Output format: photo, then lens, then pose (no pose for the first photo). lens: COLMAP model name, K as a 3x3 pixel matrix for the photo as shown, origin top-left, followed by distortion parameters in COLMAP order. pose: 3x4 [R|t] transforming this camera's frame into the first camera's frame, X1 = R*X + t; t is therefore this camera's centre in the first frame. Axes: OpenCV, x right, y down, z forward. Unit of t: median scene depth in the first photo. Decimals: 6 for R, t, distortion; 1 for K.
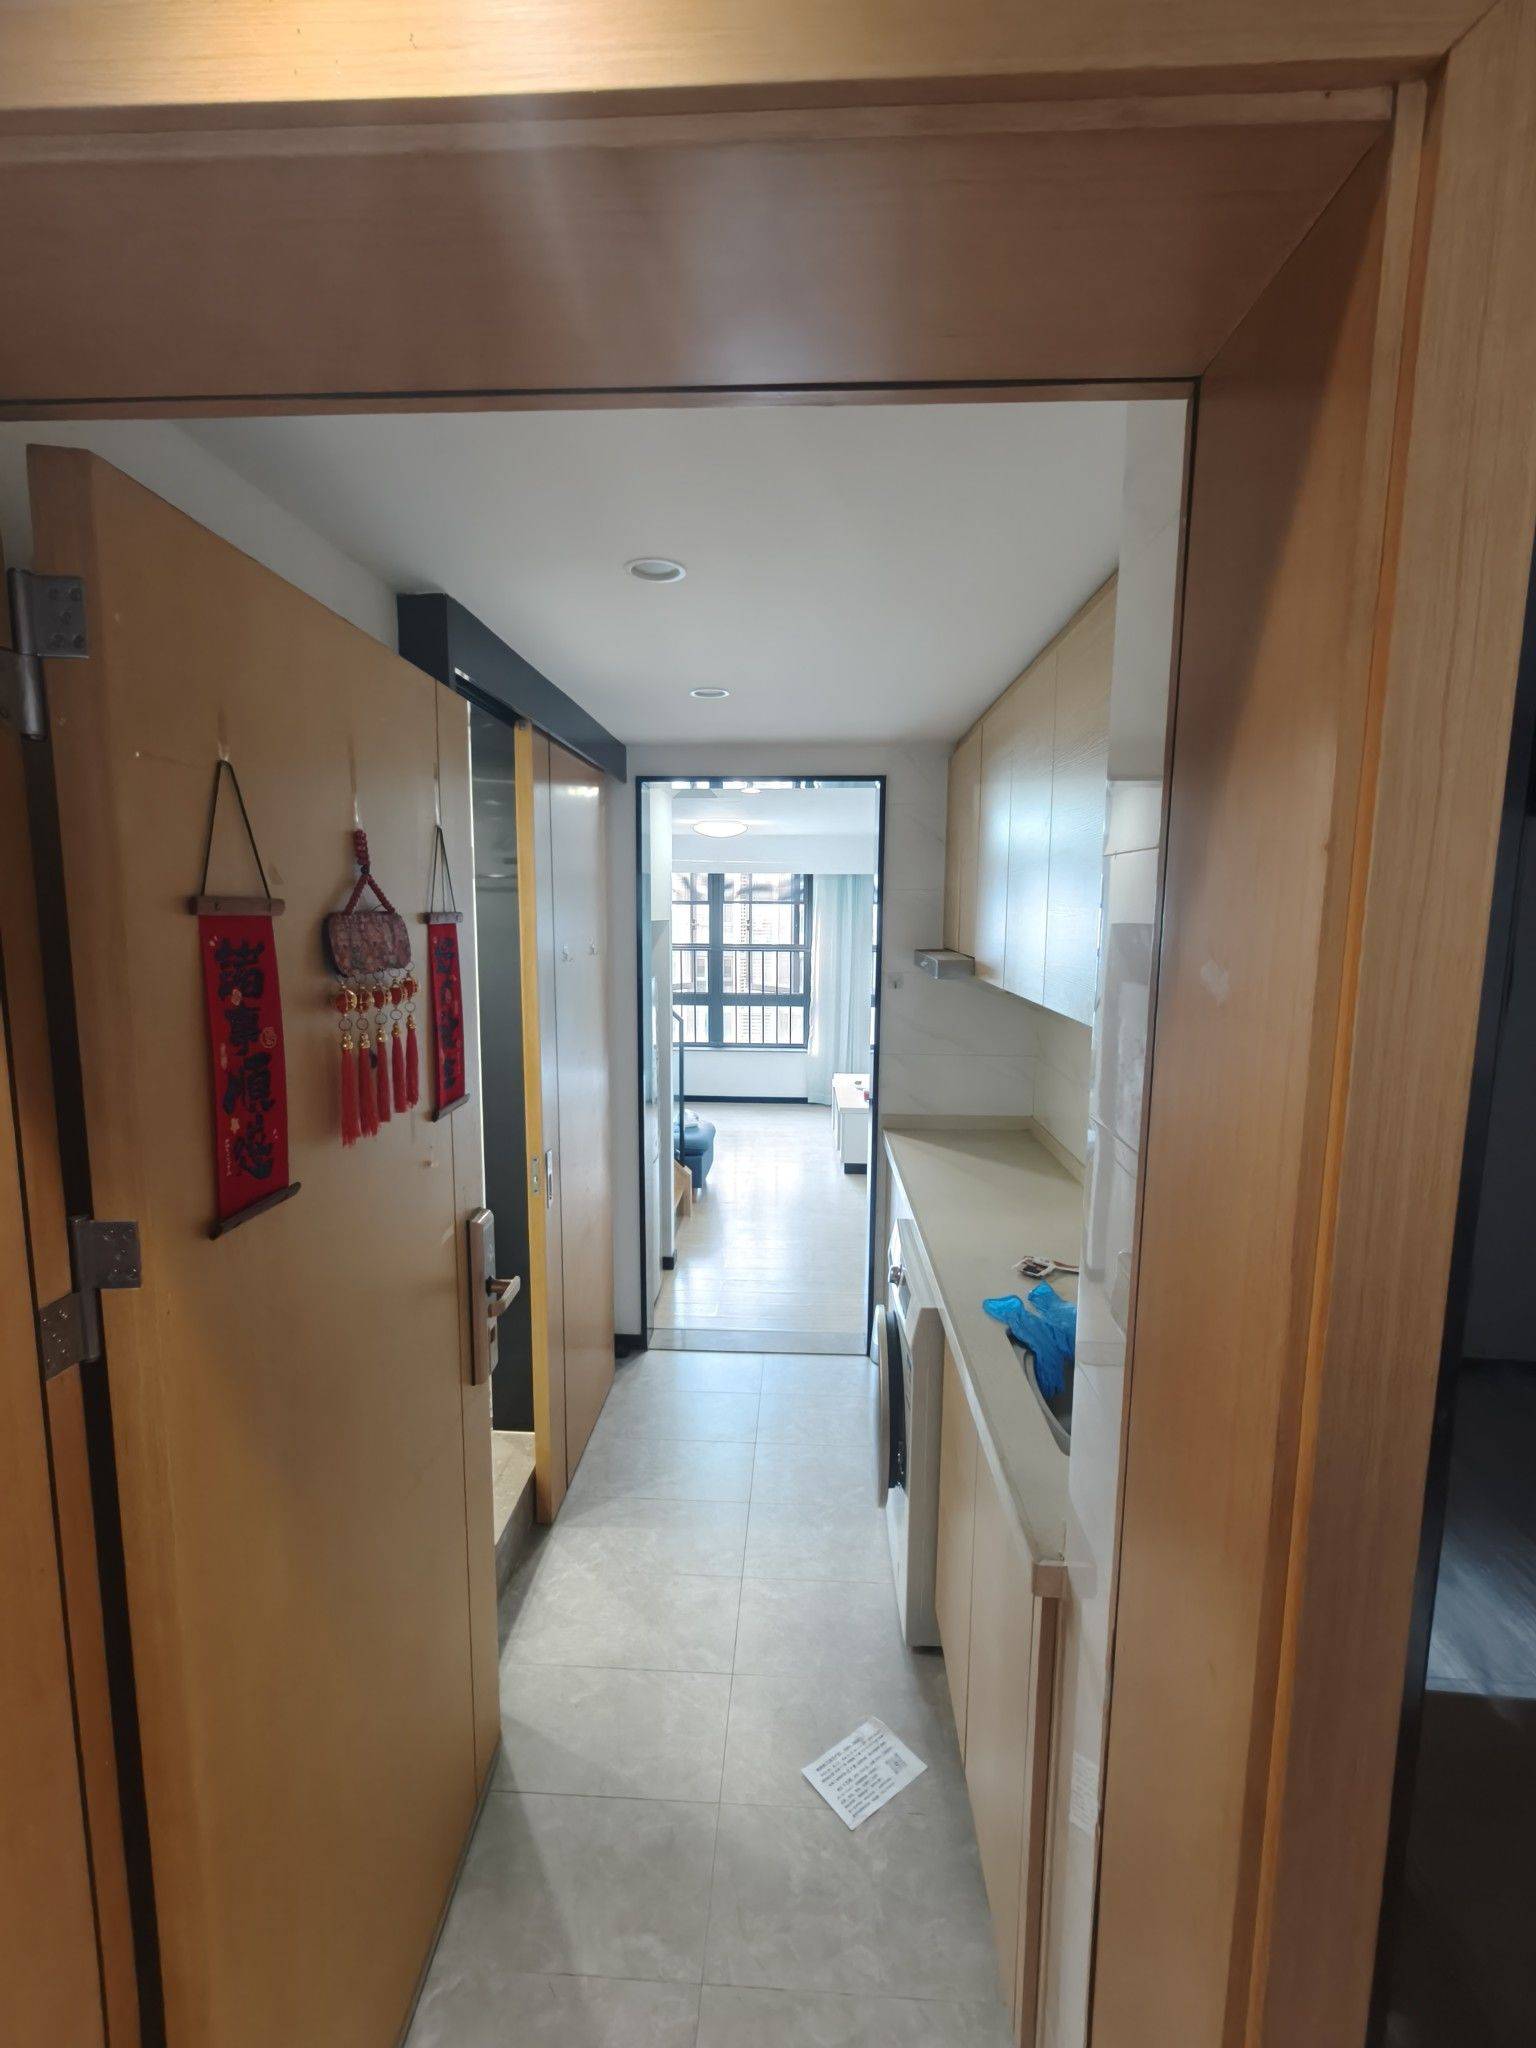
lens RADIAL K [[915.7, 0, 753.5], [0, 915.7, 1013.1], [0, 0, 1]] dist [0.001296, -0.000706]
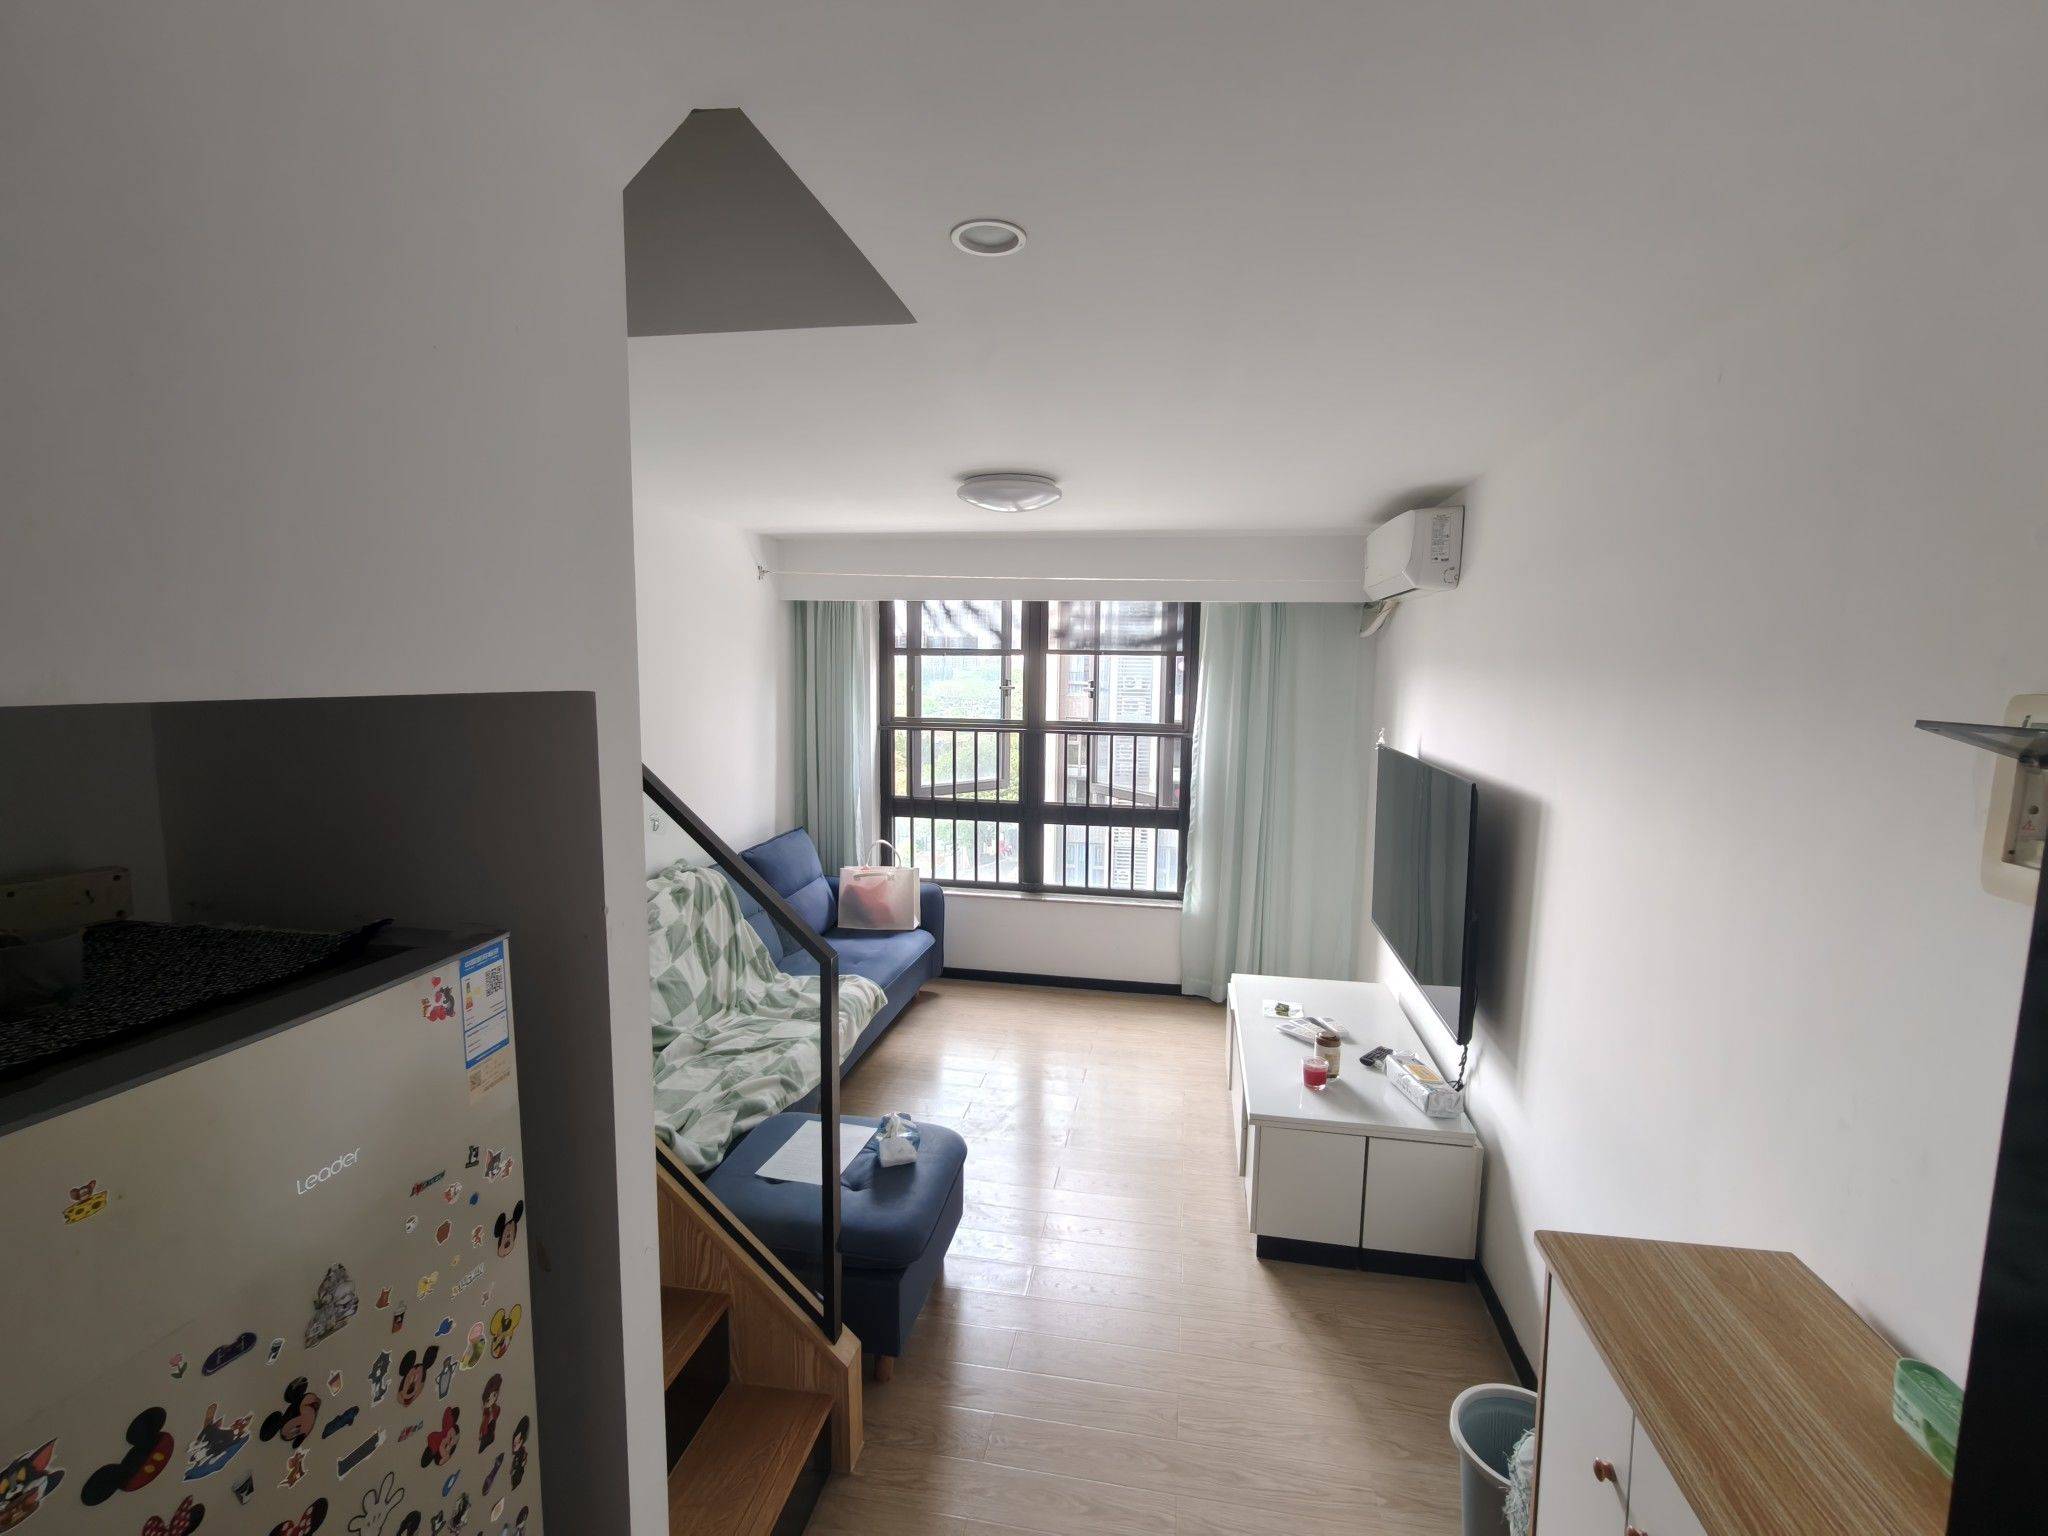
lens RADIAL K [[915.7, 0, 1034.2], [0, 915.7, 777.4], [0, 0, 1]] dist [0.001296, -0.000706]
pose [[0.993803, 0.023315, -0.108682, 0.025413], [-0.022902, 0.999725, 0.005044, -0.041576], [0.108769, -0.002523, 0.994064, 0.402392]]
